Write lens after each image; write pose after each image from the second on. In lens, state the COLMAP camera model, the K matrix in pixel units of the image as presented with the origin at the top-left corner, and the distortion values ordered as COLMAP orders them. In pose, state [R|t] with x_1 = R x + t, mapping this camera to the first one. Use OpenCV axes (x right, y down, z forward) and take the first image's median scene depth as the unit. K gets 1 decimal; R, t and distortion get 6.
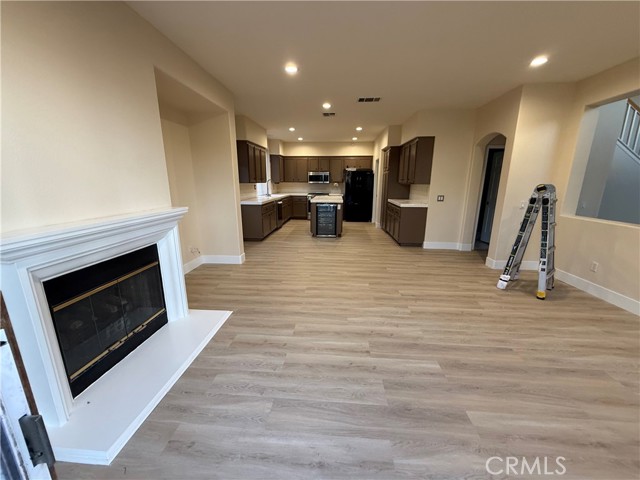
lens RADIAL K [[254.3, 0, 316.5], [0, 254.3, 240.0], [0, 0, 1]] dist [-0.001060, 0.000529]
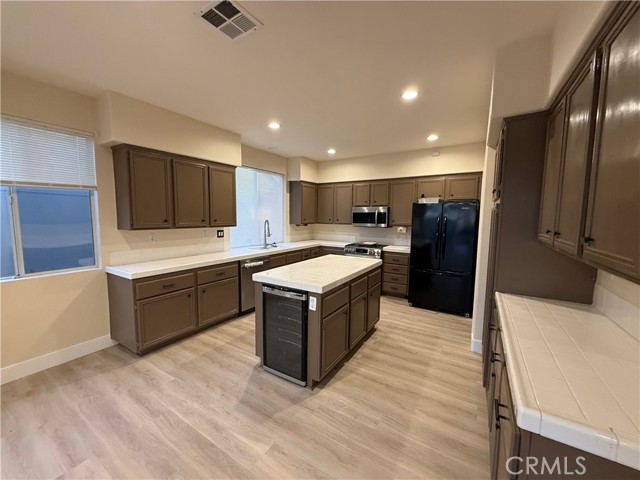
lens RADIAL K [[254.3, 0, 316.5], [0, 254.3, 239.9], [0, 0, 1]] dist [-0.001060, 0.000529]
pose [[0.885598, 0.047175, -0.462050, 0.351256], [-0.110664, 0.987609, -0.111273, -0.251439], [0.451075, 0.149676, 0.879846, 0.971929]]
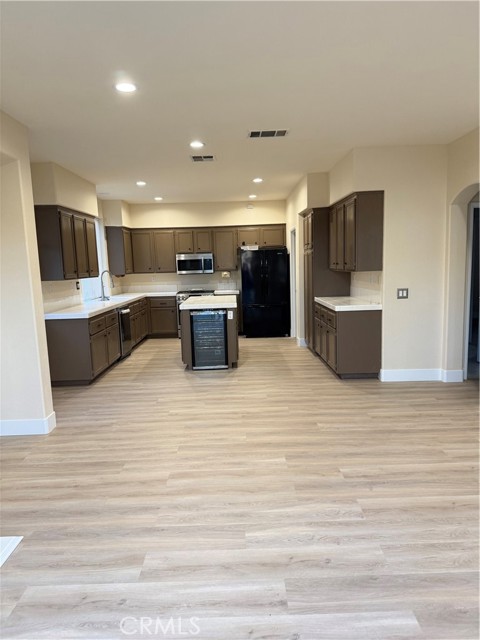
lens RADIAL K [[449.9, 0, 234.9], [0, 449.9, 323.5], [0, 0, 1]] dist [0.035777, -0.052810]
pose [[0.995749, -0.047293, 0.079039, 0.027939], [0.054803, 0.993899, -0.095719, -0.021821], [-0.074029, 0.099644, 0.992265, 0.015679]]
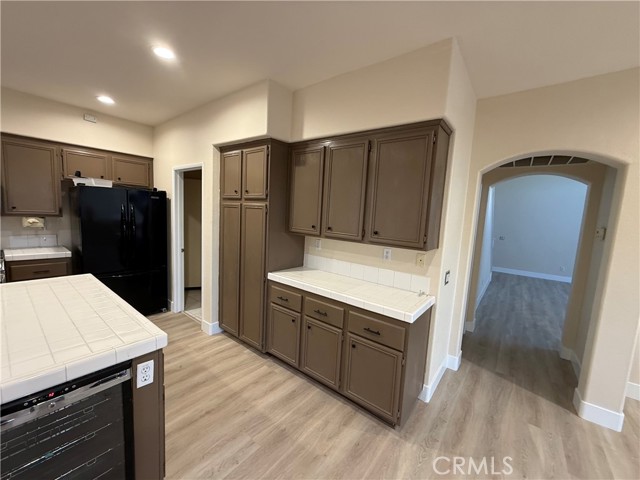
lens RADIAL K [[254.3, 0, 320.4], [0, 254.3, 239.5], [0, 0, 1]] dist [-0.001060, 0.000529]
pose [[0.548584, -0.061680, 0.833817, 0.012761], [0.136526, 0.990498, -0.016554, -0.295996], [-0.824873, 0.122919, 0.551792, 1.094431]]
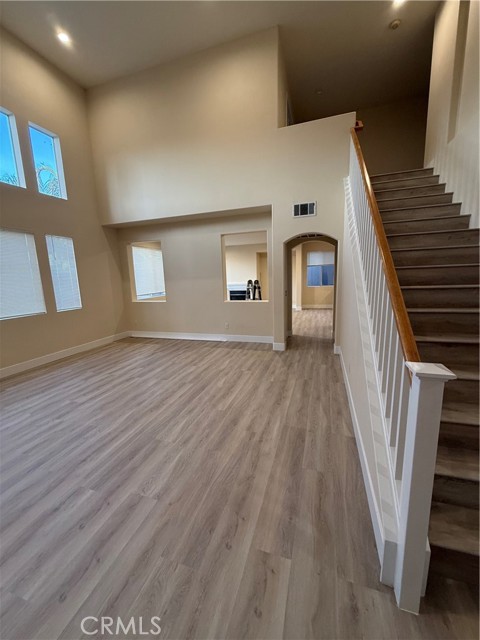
lens RADIAL K [[254.3, 0, 238.6], [0, 254.3, 317.9], [0, 0, 1]] dist [-0.001060, 0.000529]
pose [[-0.231181, 0.168434, -0.958220, 2.106861], [-0.190259, 0.958057, 0.214307, -0.245433], [0.954126, 0.231854, -0.189439, 0.955839]]
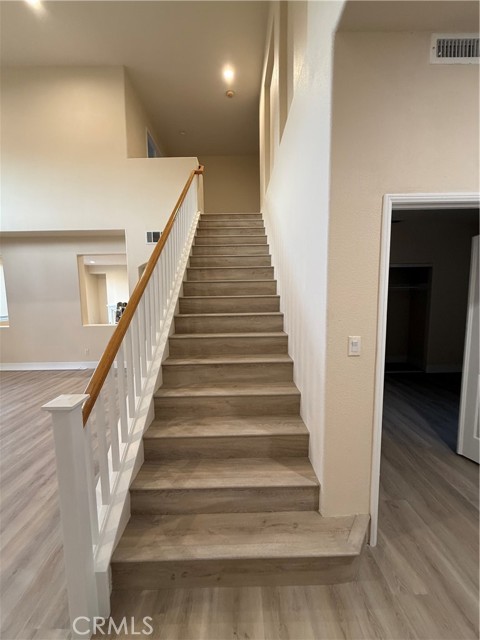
lens RADIAL K [[254.3, 0, 239.6], [0, 254.3, 318.4], [0, 0, 1]] dist [-0.001060, 0.000529]
pose [[0.086451, 0.099916, -0.991233, 2.113172], [-0.214997, 0.973385, 0.079366, -0.322611], [0.972781, 0.206251, 0.105631, 1.210911]]
